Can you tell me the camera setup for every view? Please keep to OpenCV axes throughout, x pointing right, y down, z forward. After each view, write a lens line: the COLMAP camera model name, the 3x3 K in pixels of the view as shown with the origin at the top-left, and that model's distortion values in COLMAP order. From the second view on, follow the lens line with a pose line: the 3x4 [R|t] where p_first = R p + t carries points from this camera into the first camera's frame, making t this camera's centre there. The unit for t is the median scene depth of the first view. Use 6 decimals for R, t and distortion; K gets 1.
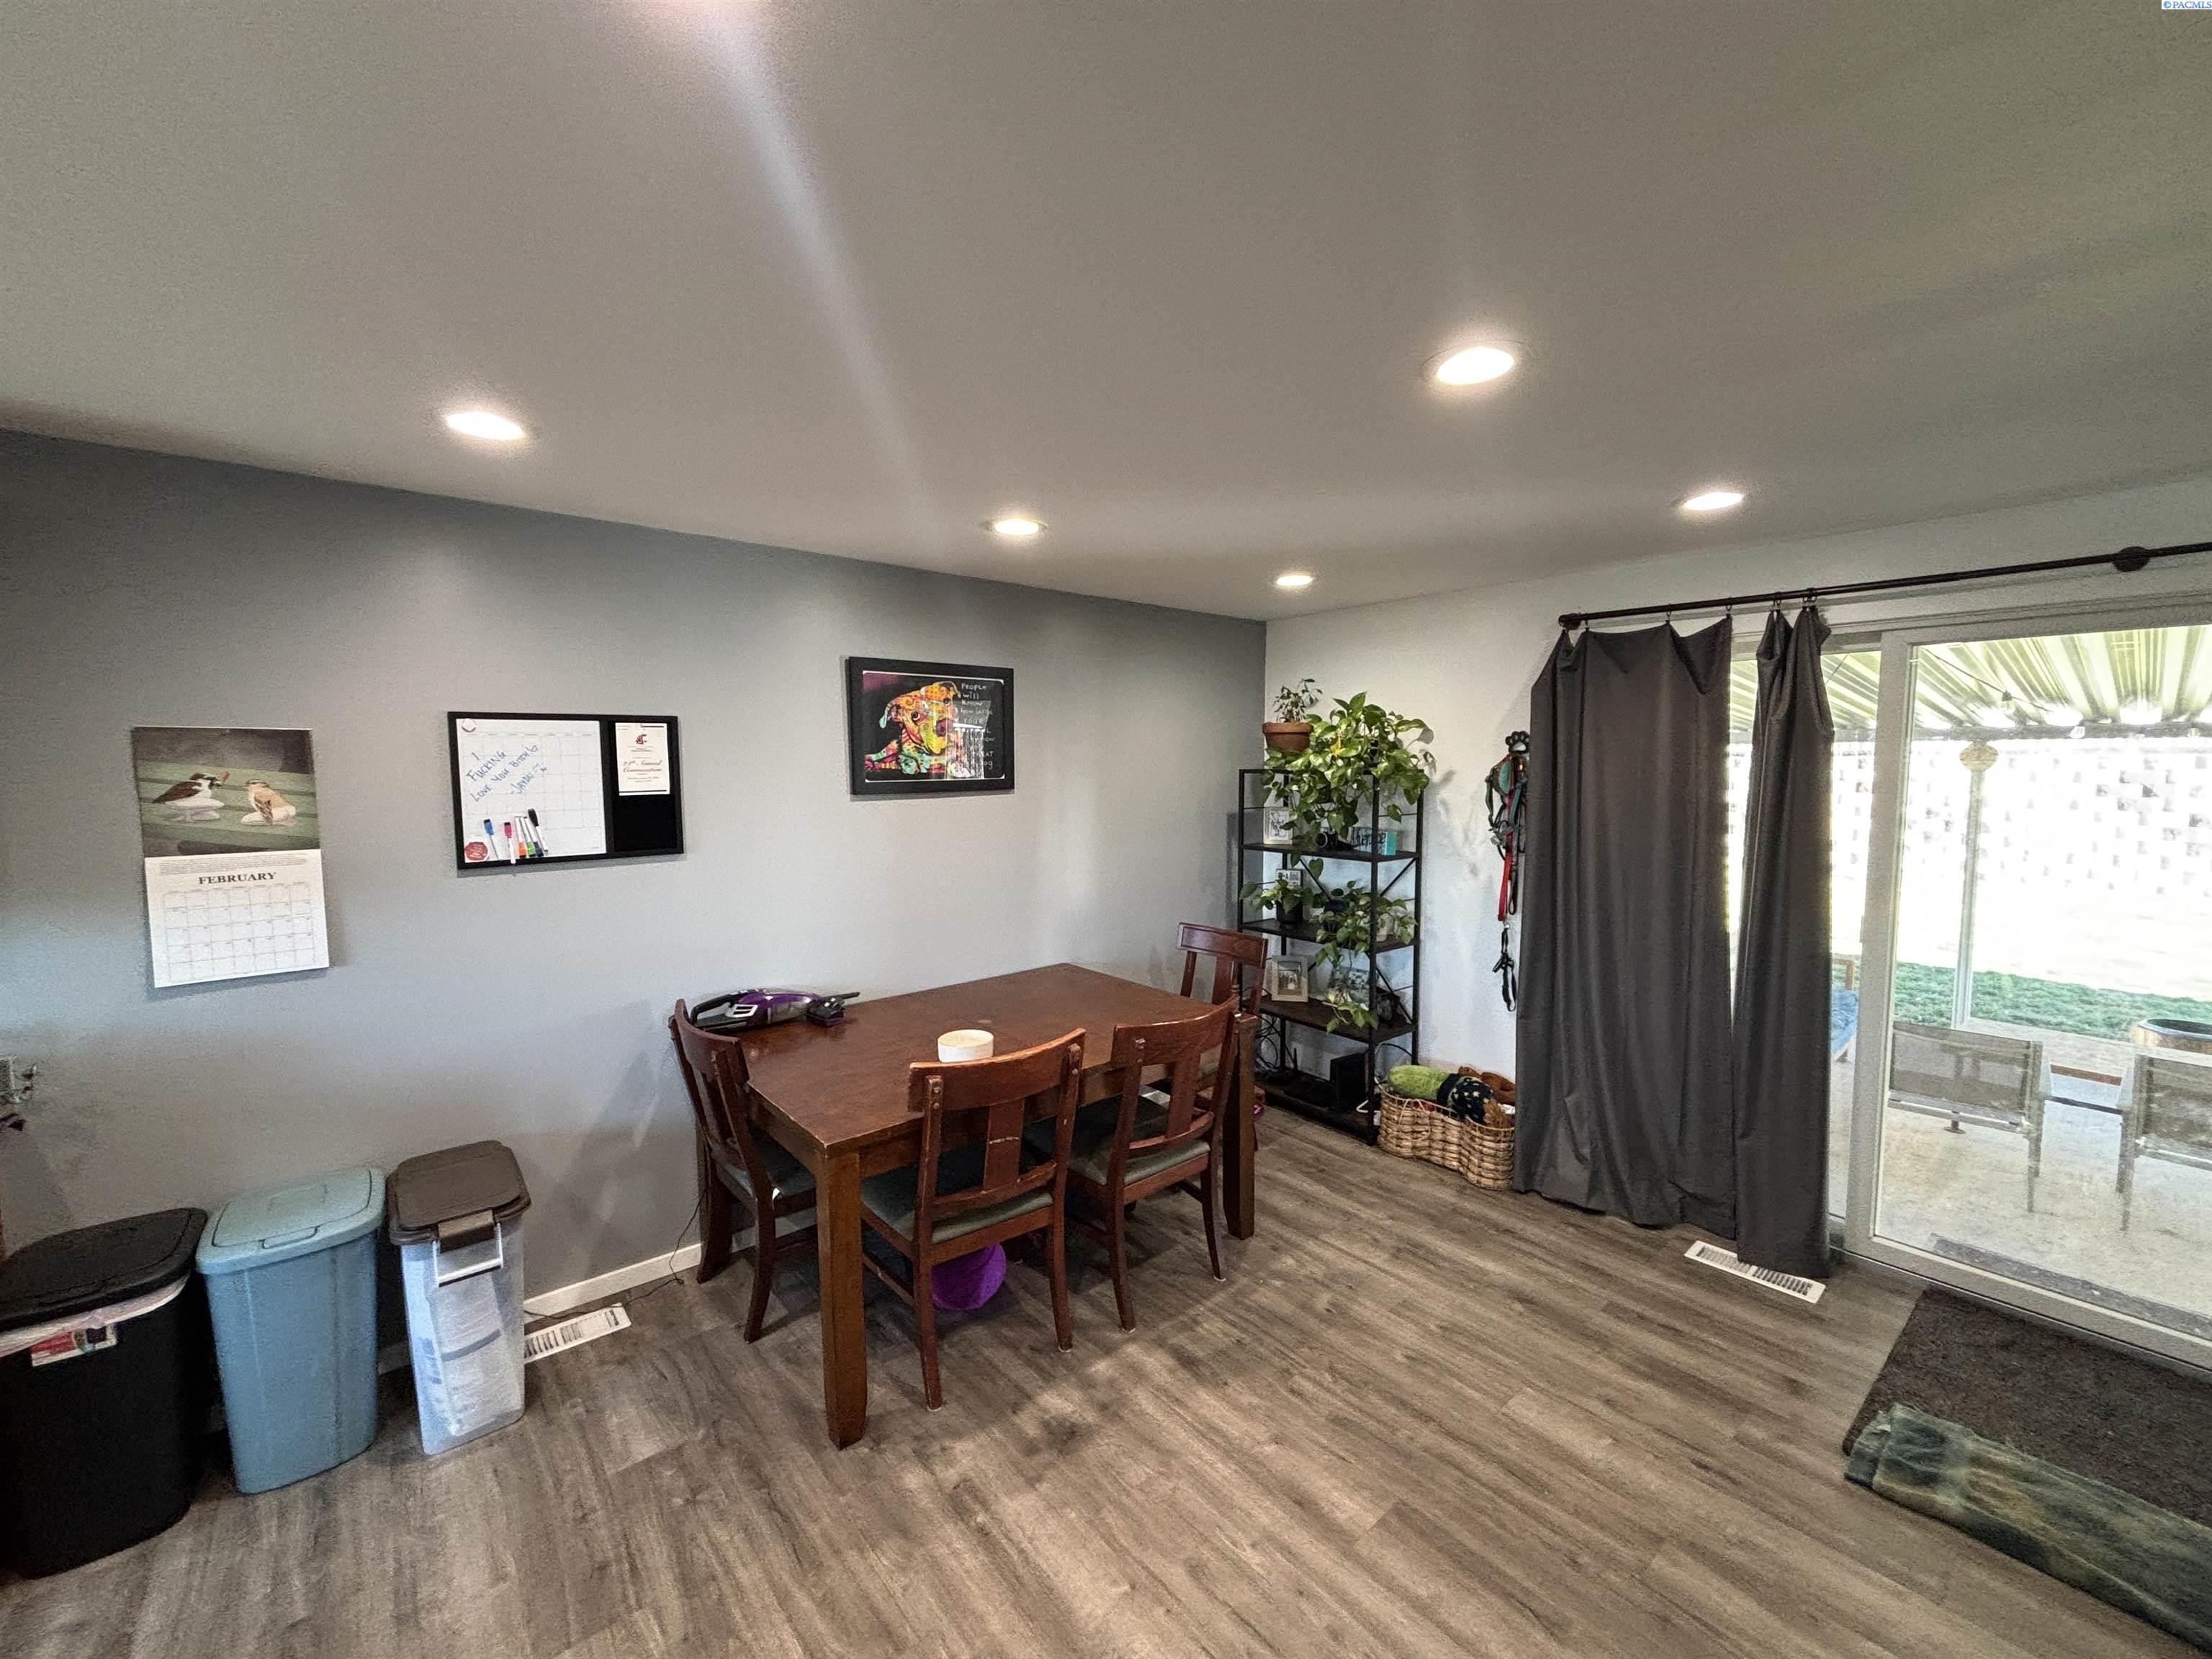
lens RADIAL K [[893.0, 0, 1103.8], [0, 893.0, 829.1], [0, 0, 1]] dist [0.001744, -0.000020]
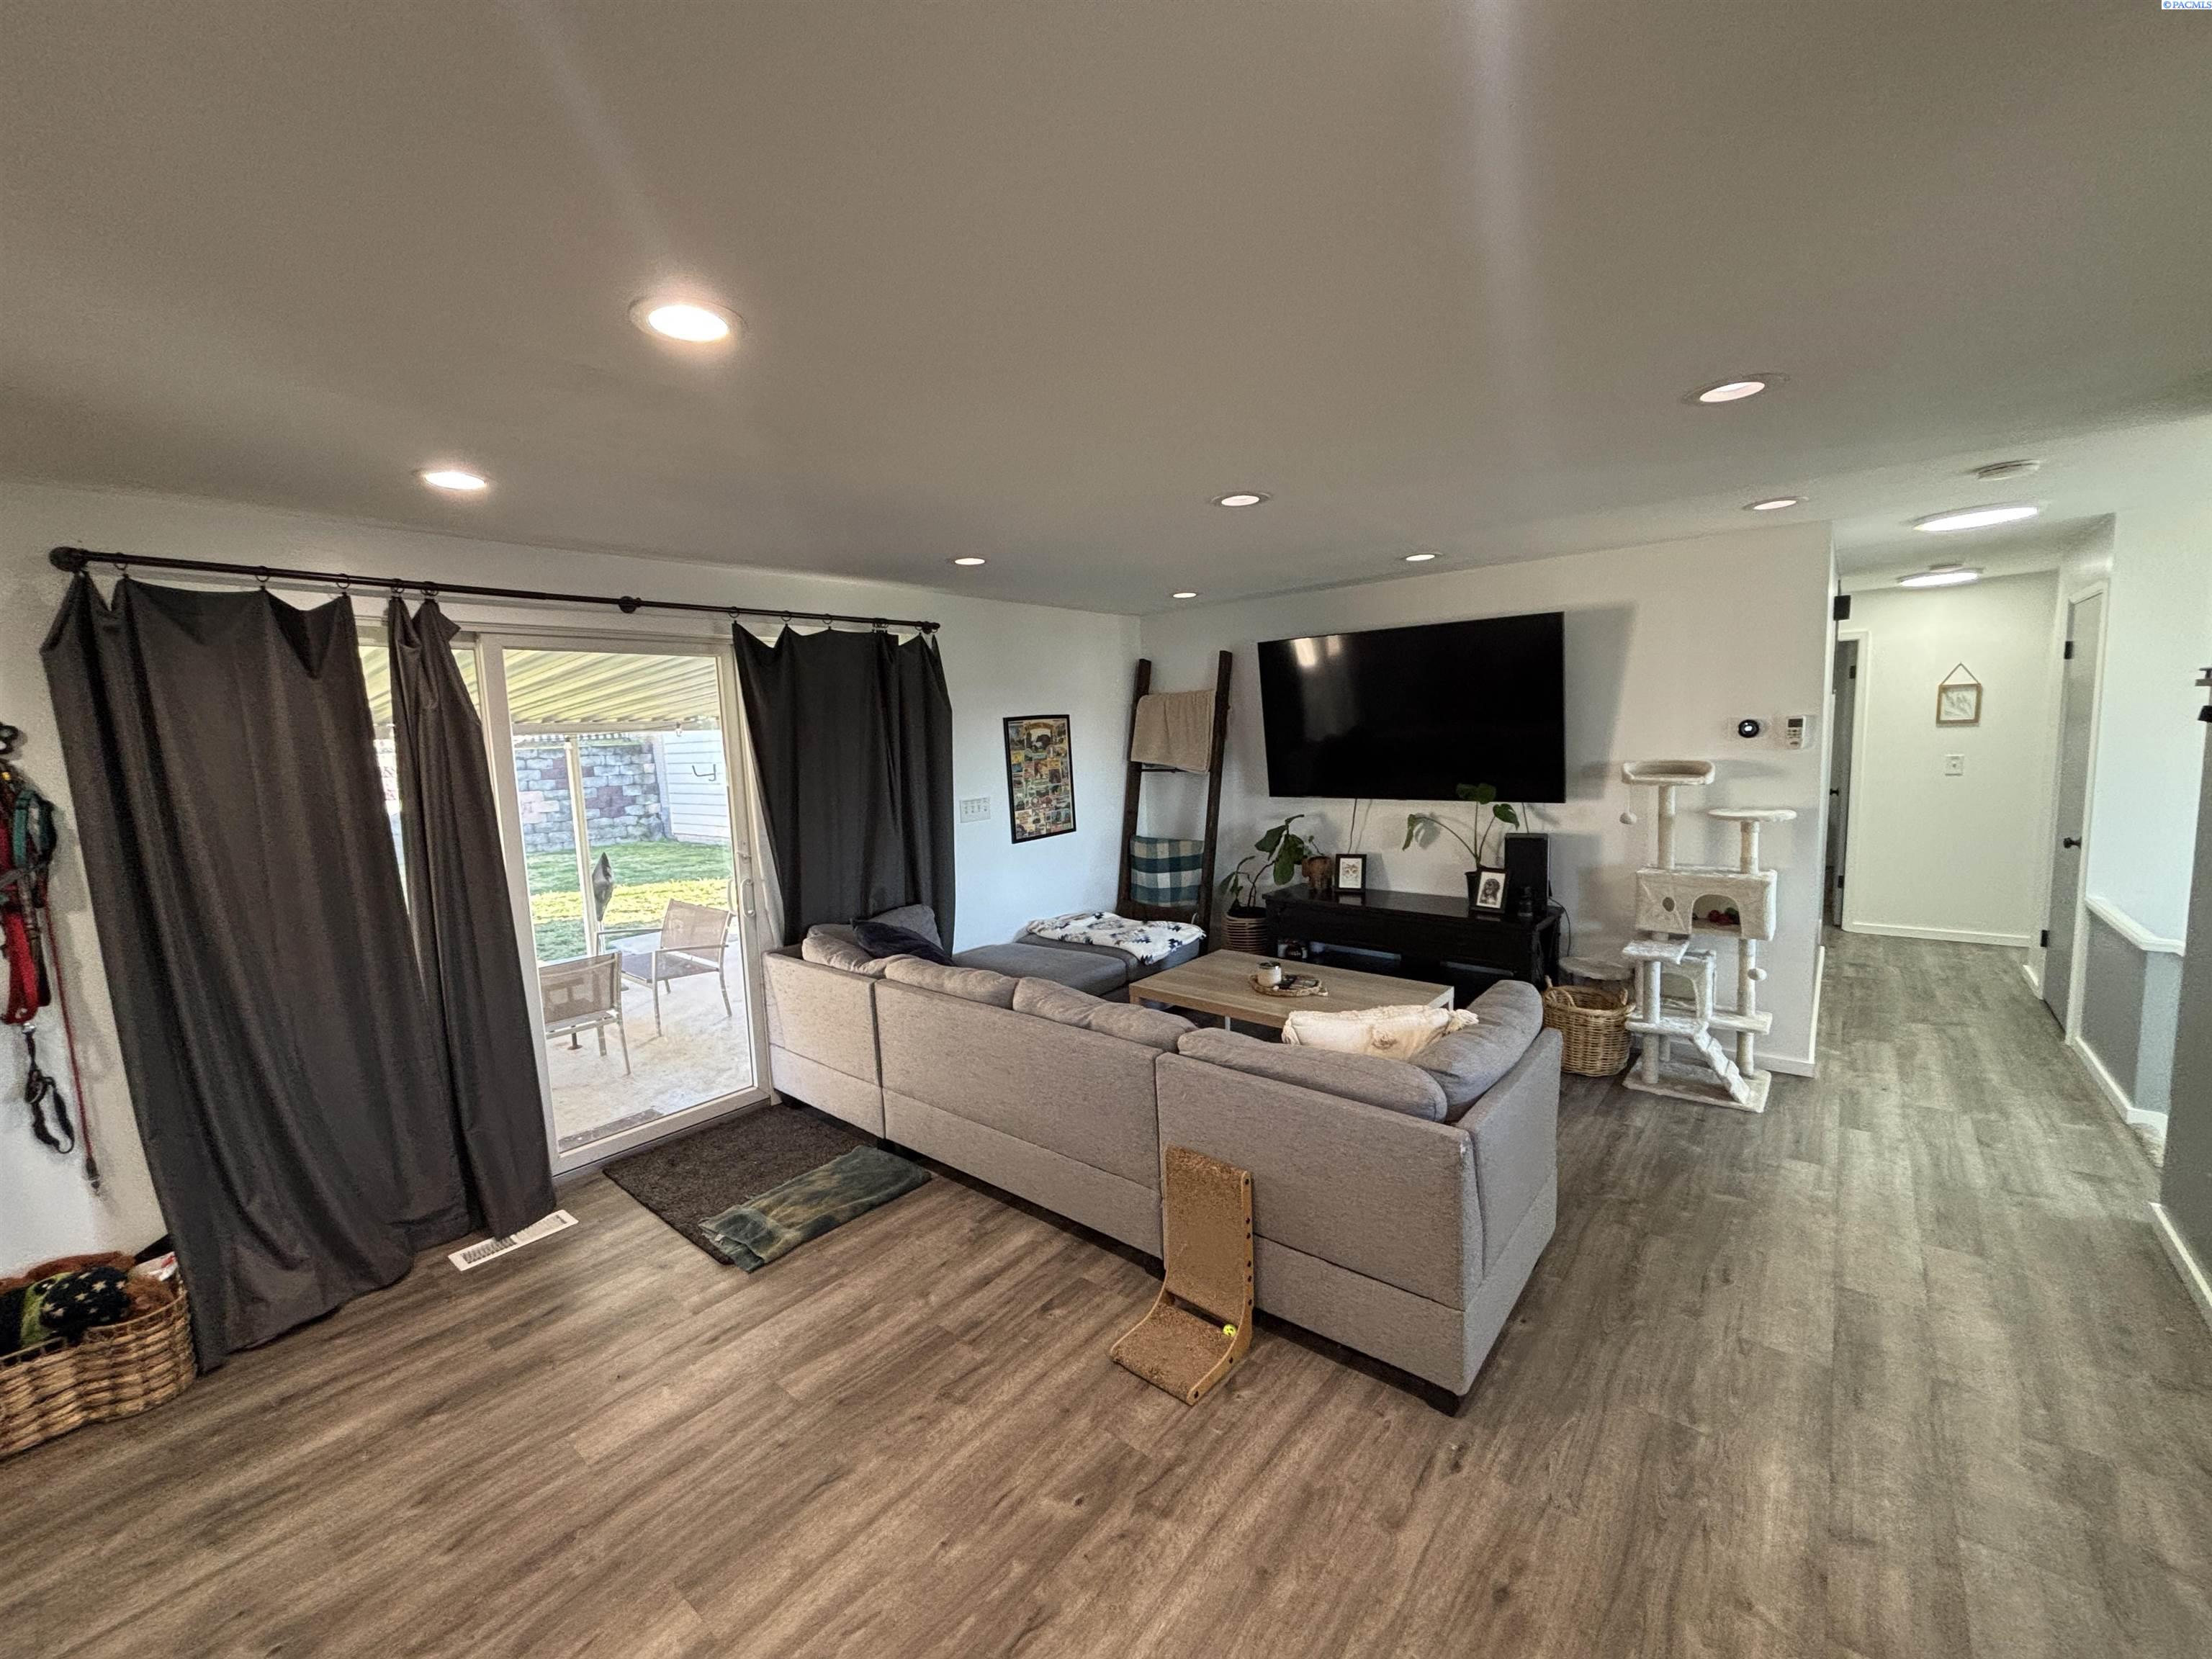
lens RADIAL K [[893.0, 0, 1103.8], [0, 893.0, 829.1], [0, 0, 1]] dist [0.001744, -0.000020]
pose [[-0.179498, -0.100596, 0.978602, -0.490521], [0.113166, 0.986043, 0.122118, -0.035378], [-0.977228, 0.132664, -0.165609, 0.585572]]
